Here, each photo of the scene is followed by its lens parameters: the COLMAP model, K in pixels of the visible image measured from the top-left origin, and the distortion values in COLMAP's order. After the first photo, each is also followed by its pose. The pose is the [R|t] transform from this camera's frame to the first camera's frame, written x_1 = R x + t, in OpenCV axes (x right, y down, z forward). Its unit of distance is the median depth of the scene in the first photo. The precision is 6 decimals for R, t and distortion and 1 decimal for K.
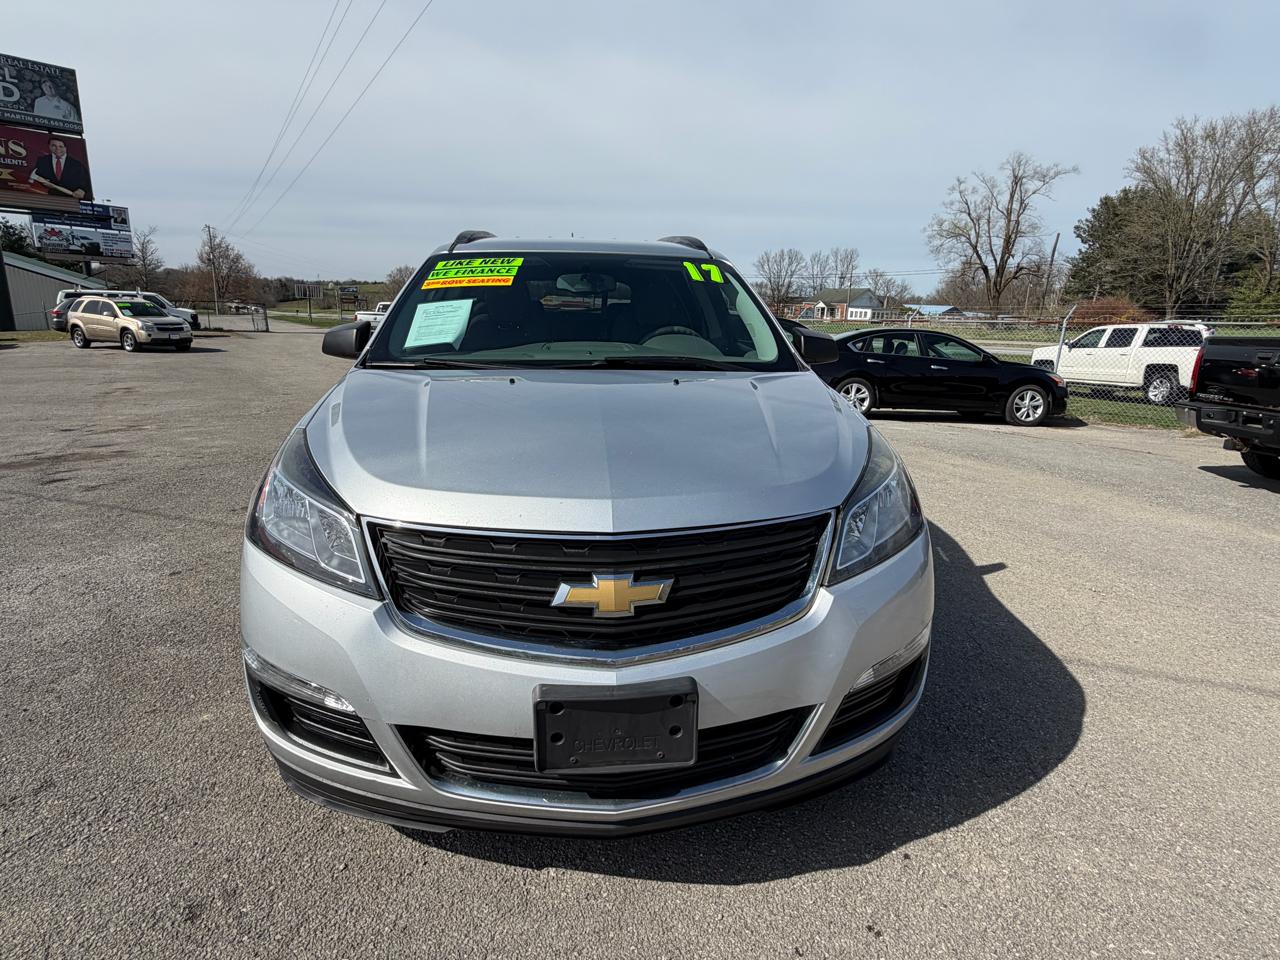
lens RADIAL K [[675.1, 0, 636.3], [0, 675.1, 481.0], [0, 0, 1]] dist [0.000382, -0.000030]
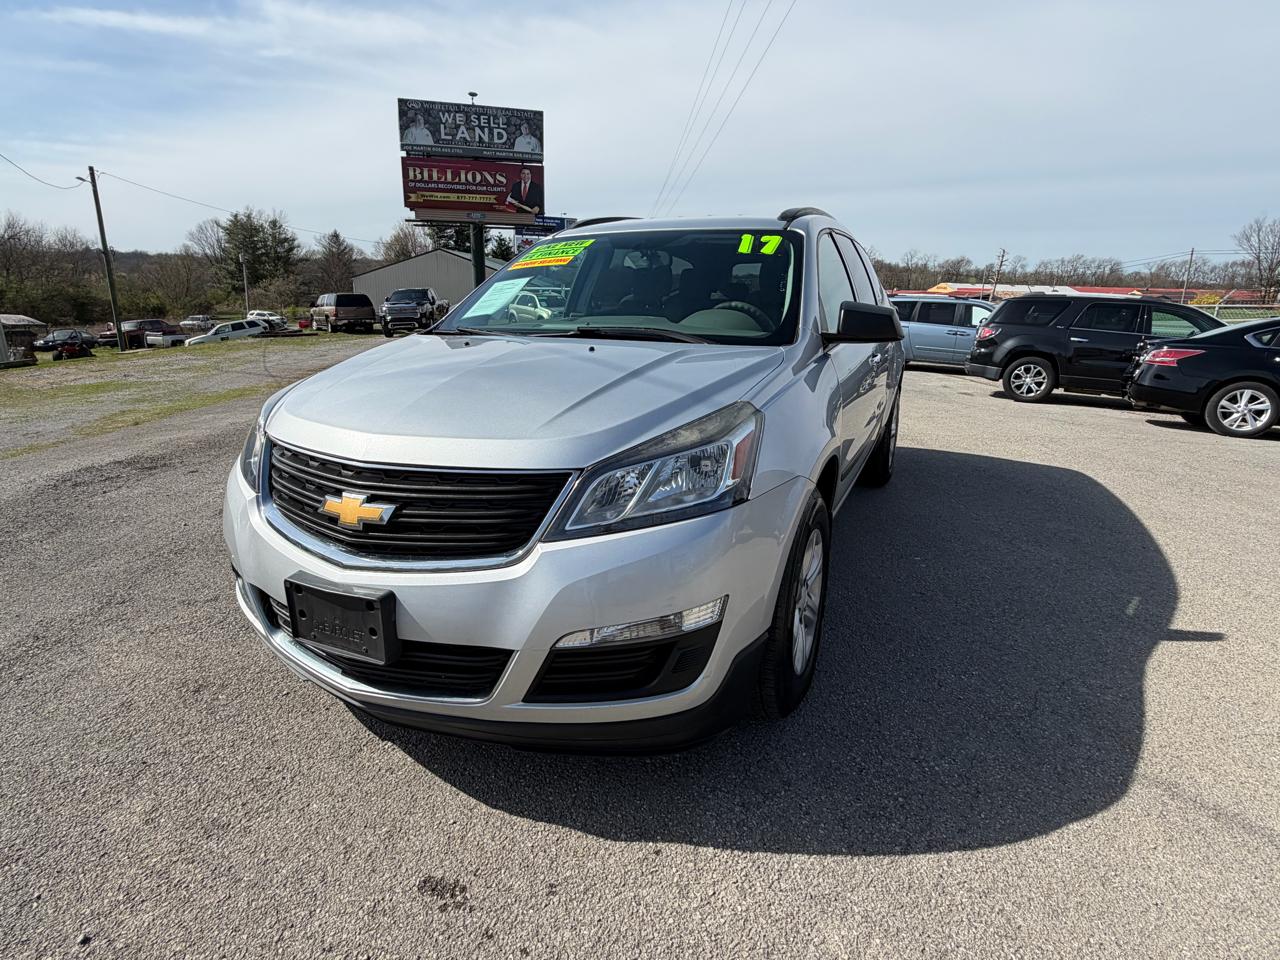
lens RADIAL K [[678.7, 0, 640.0], [0, 678.7, 480.0], [0, 0, 1]] dist [0.000107, 0.000326]
pose [[0.859086, 0.121793, -0.497130, 0.084617], [-0.116490, 0.992312, 0.041802, 0.000270], [0.498399, 0.021999, 0.866668, 0.016460]]
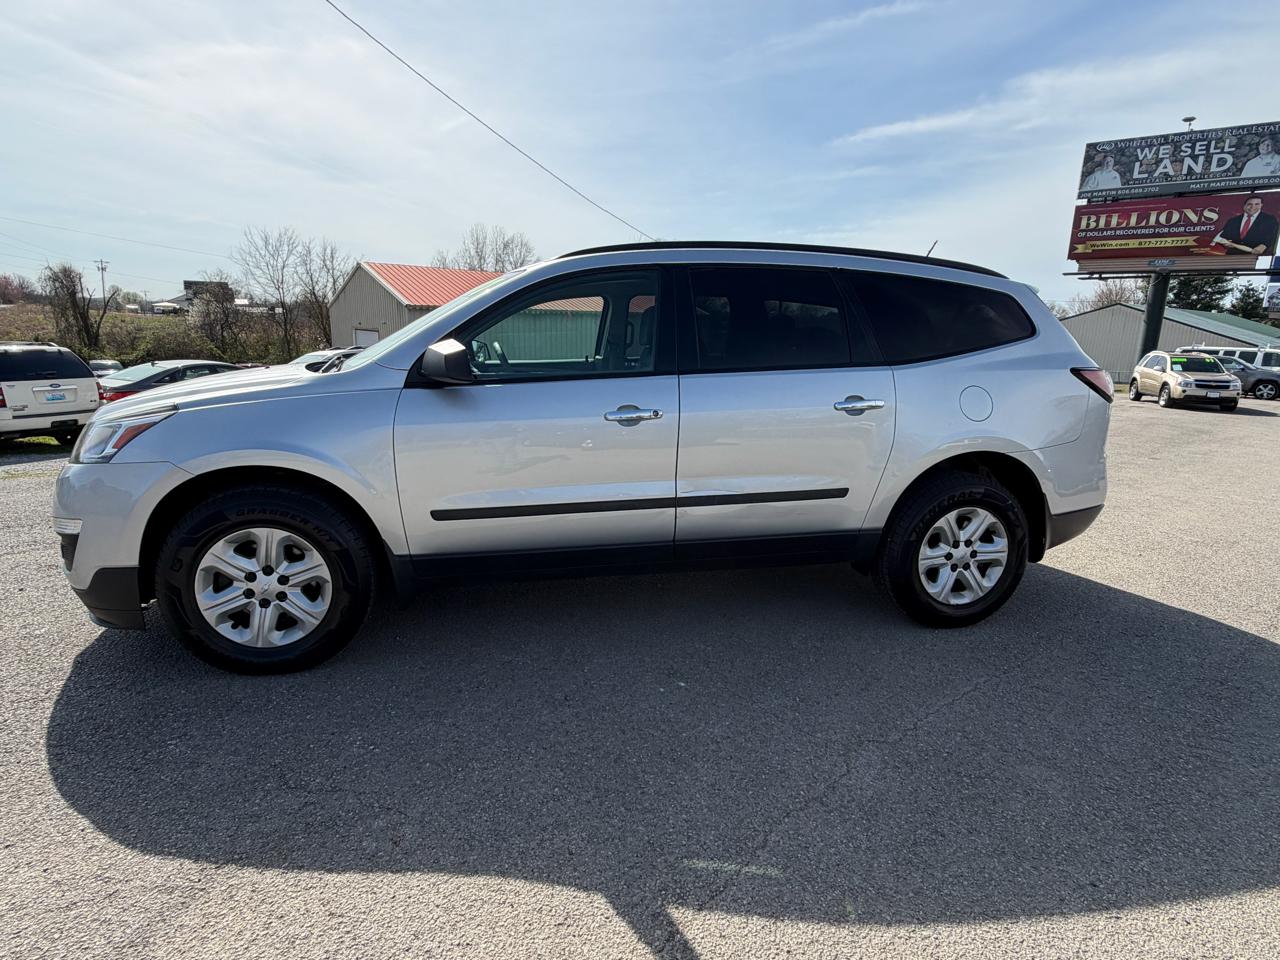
lens RADIAL K [[679.4, 0, 633.0], [0, 679.4, 478.8], [0, 0, 1]] dist [-0.000364, -0.000053]
pose [[0.101551, 0.182794, -0.977892, 0.205392], [-0.269813, 0.951192, 0.149784, -0.044137], [0.957543, 0.248638, 0.145915, 0.200719]]
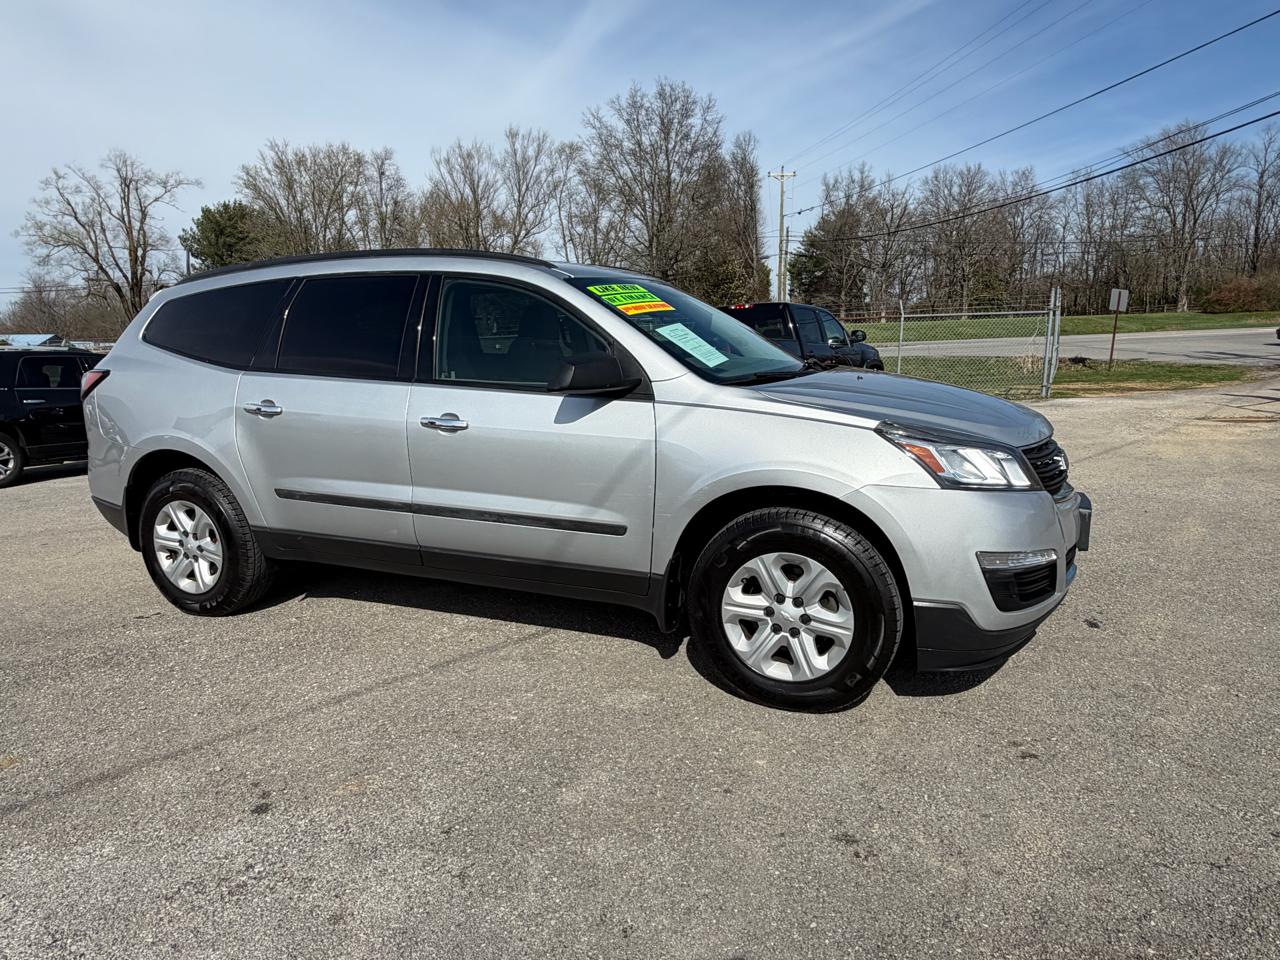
lens RADIAL K [[821.9, 0, 640.0], [0, 821.9, 480.0], [0, 0, 1]] dist [-0.001273, 0.007242]
pose [[0.482629, -0.191572, 0.854616, -0.228545], [0.254340, 0.964390, 0.072545, -0.022209], [-0.838081, 0.182351, 0.514168, 0.067978]]
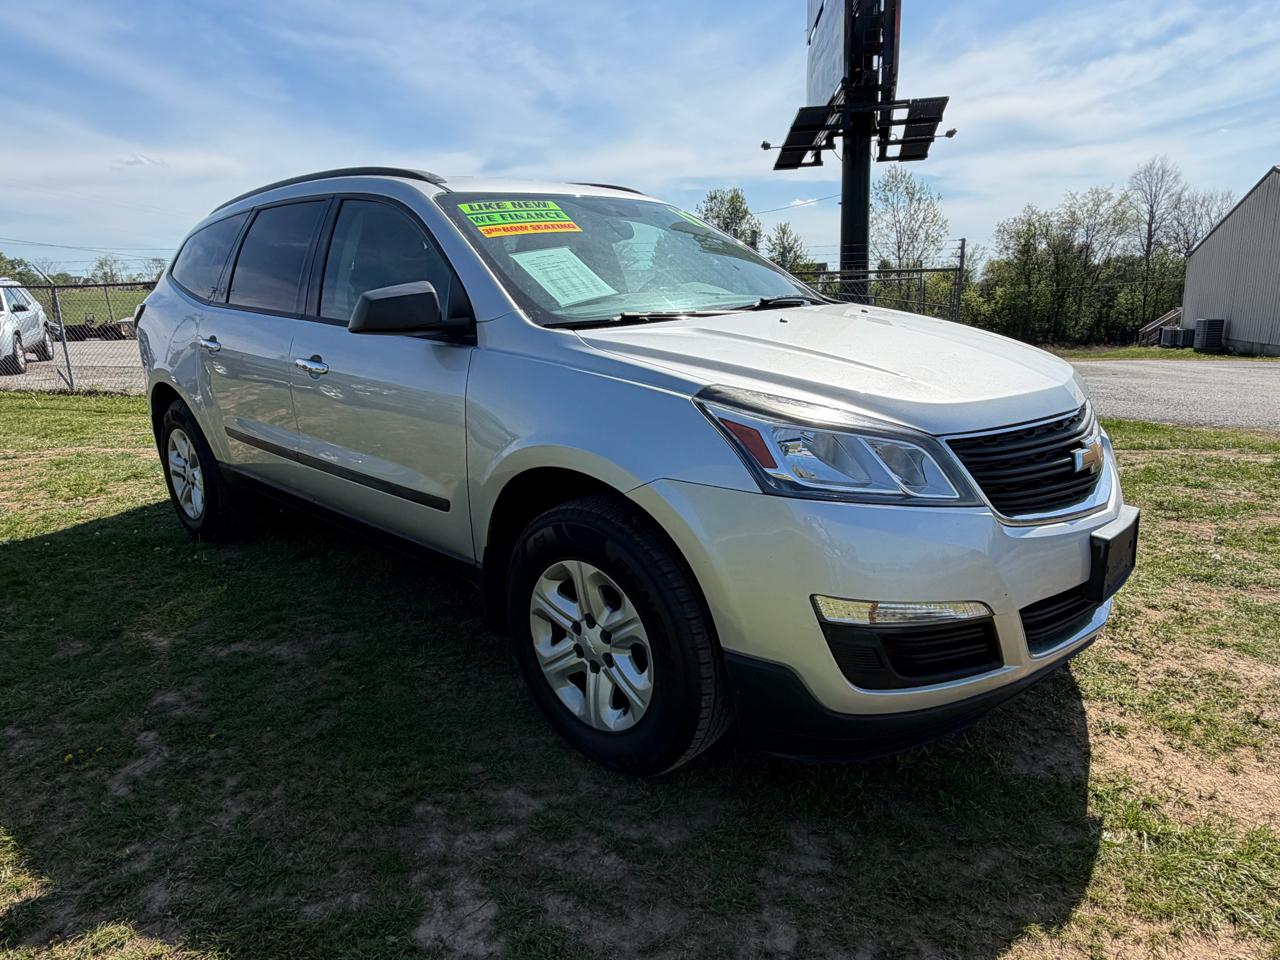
lens RADIAL K [[789.8, 0, 637.3], [0, 789.8, 481.4], [0, 0, 1]] dist [-0.001629, 0.001602]
pose [[0.751269, -0.208130, 0.626320, -0.136575], [0.209731, 0.975071, 0.072450, -0.005886], [-0.625786, 0.076929, 0.776192, 0.031857]]
